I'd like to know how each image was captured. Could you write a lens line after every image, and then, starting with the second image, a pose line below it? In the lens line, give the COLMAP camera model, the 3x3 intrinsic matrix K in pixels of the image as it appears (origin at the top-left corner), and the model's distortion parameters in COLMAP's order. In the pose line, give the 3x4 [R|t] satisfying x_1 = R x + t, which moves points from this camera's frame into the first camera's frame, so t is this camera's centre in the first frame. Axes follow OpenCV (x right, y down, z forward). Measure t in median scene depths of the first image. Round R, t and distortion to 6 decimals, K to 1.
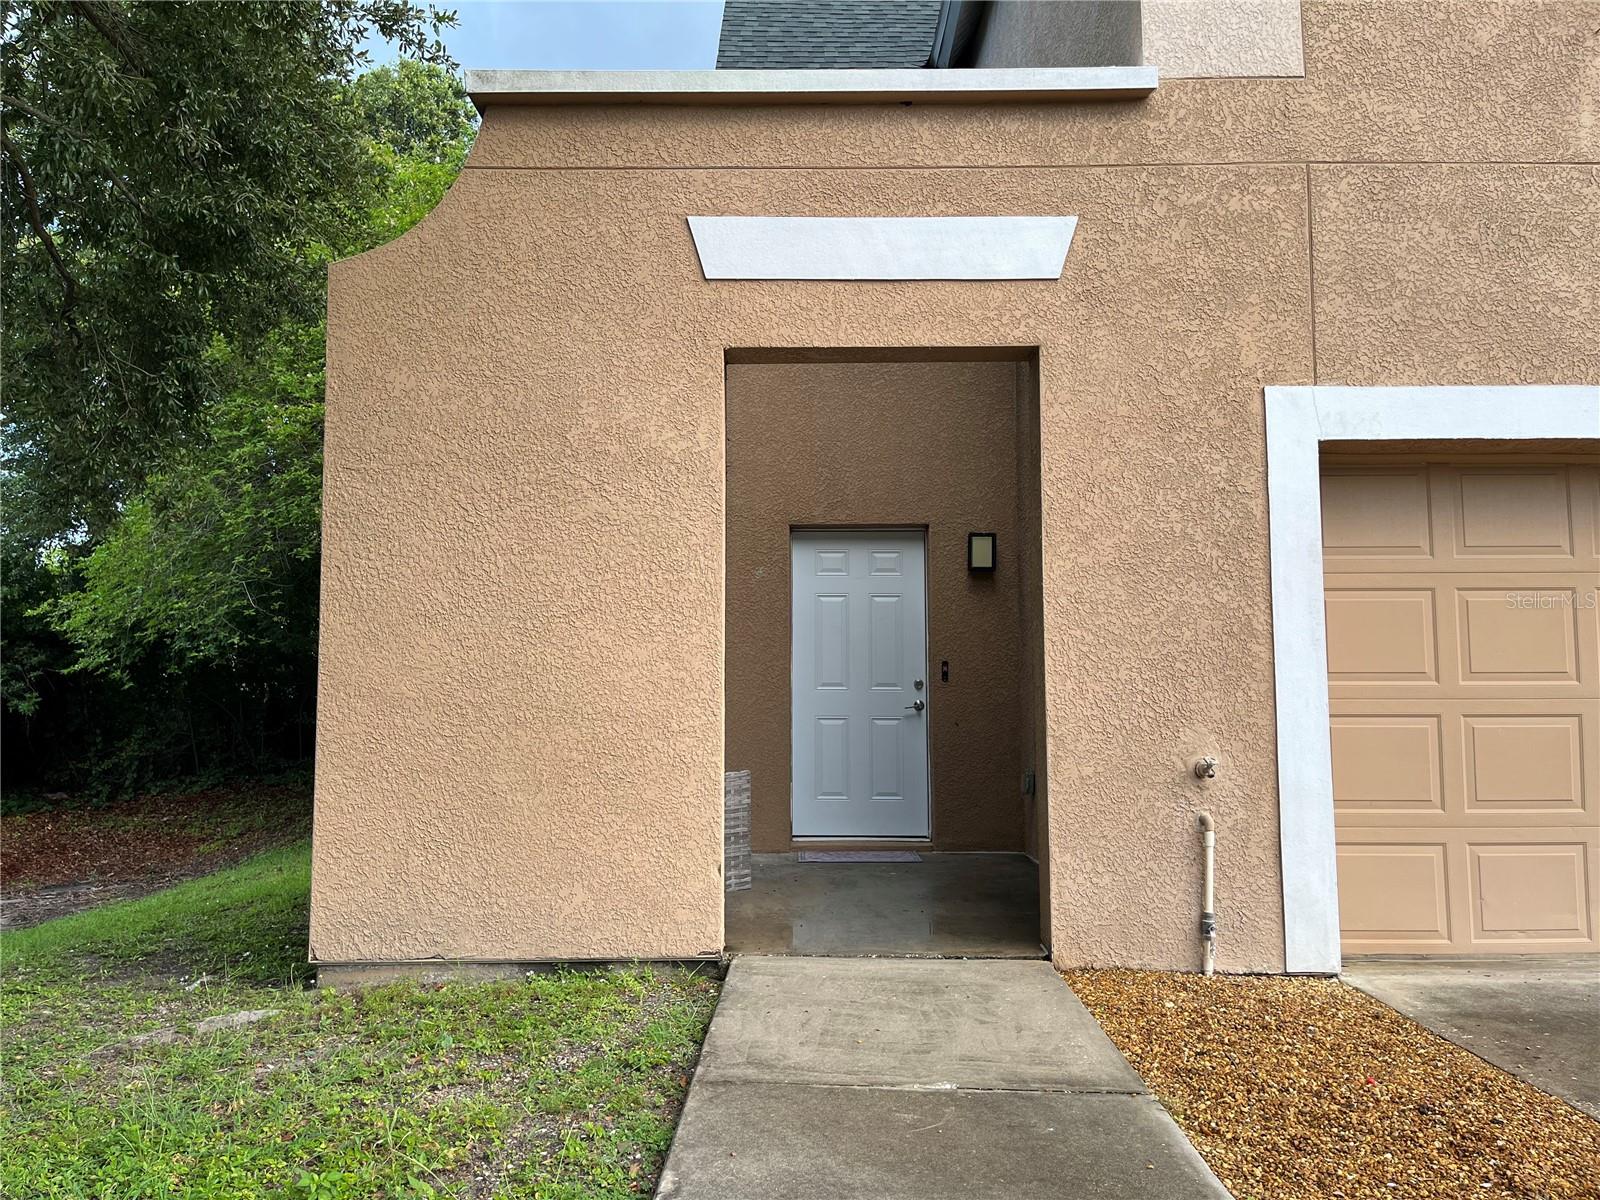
lens RADIAL K [[1206.0, 0, 803.6], [0, 1206.0, 599.7], [0, 0, 1]] dist [0.073252, -0.099723]
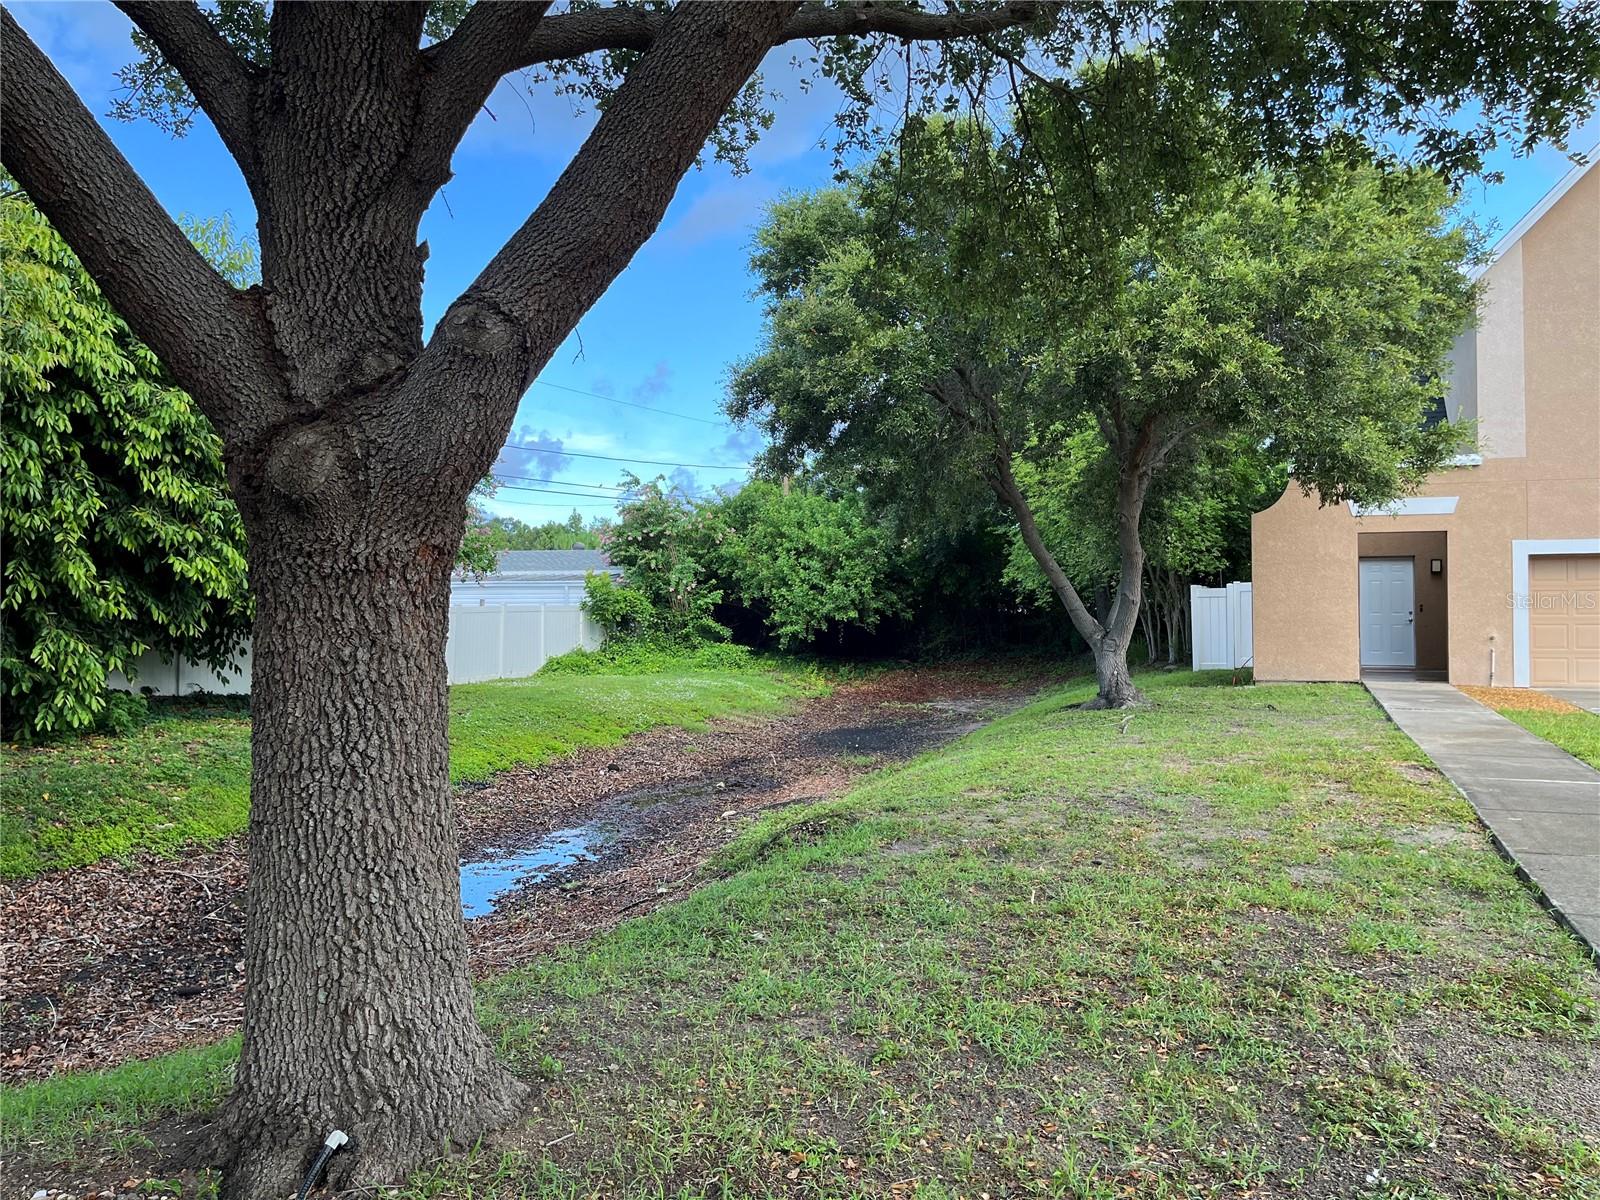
lens RADIAL K [[1206.0, 0, 791.1], [0, 1206.0, 598.7], [0, 0, 1]] dist [0.073252, -0.099723]
pose [[0.934764, -0.004748, -0.355239, -0.392763], [0.035615, 0.996126, 0.080402, -0.387125], [0.353481, -0.087809, 0.931311, -3.489289]]
